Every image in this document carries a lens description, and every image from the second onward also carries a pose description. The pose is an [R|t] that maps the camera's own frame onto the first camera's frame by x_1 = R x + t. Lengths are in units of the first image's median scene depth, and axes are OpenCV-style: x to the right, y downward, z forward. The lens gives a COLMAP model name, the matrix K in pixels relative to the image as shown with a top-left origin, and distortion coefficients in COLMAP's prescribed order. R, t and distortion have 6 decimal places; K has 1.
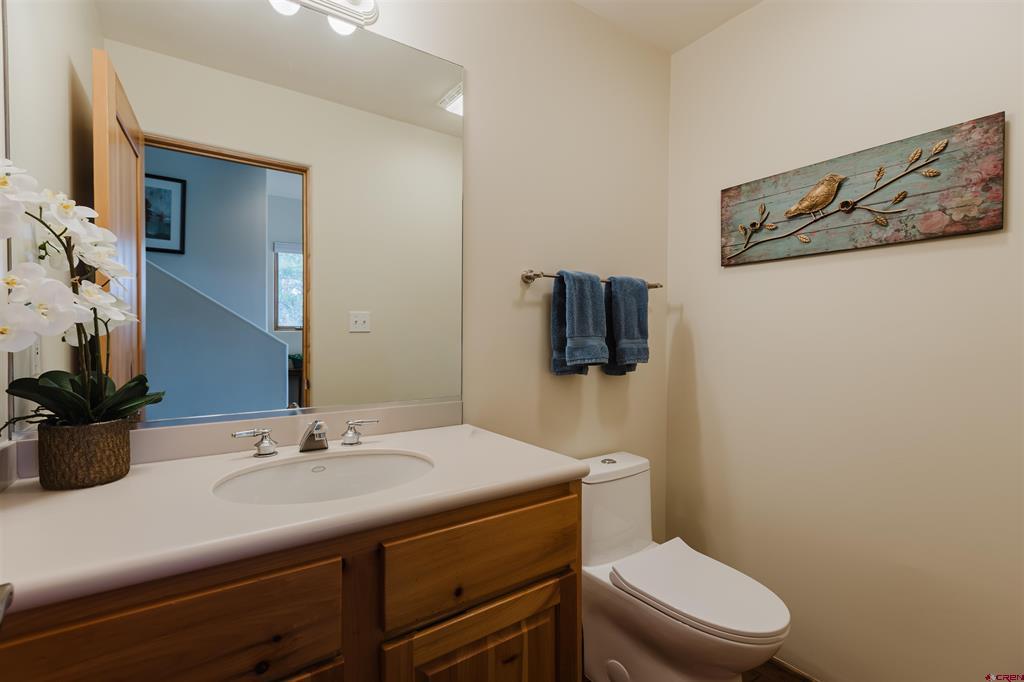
lens RADIAL K [[457.5, 0, 504.3], [0, 457.5, 341.0], [0, 0, 1]] dist [0.001917, 0.000058]
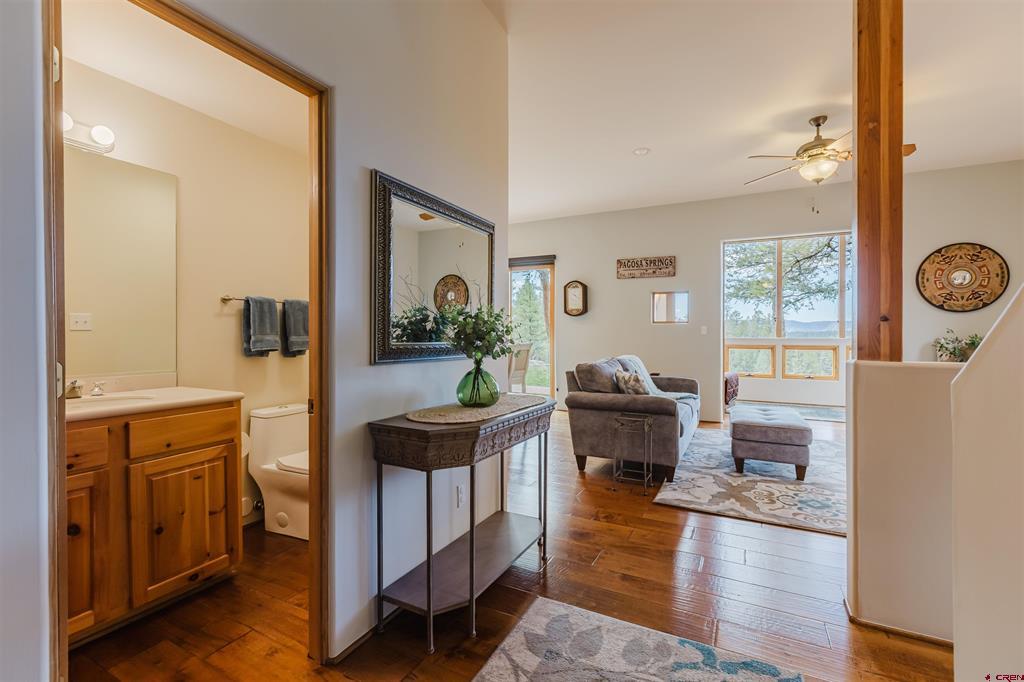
lens RADIAL K [[457.5, 0, 504.3], [0, 457.5, 341.0], [0, 0, 1]] dist [0.001917, 0.000058]
pose [[0.881521, -0.005895, 0.472107, 0.162387], [0.002732, 0.999969, 0.007386, 0.004668], [-0.472136, -0.005221, 0.881510, -0.977935]]
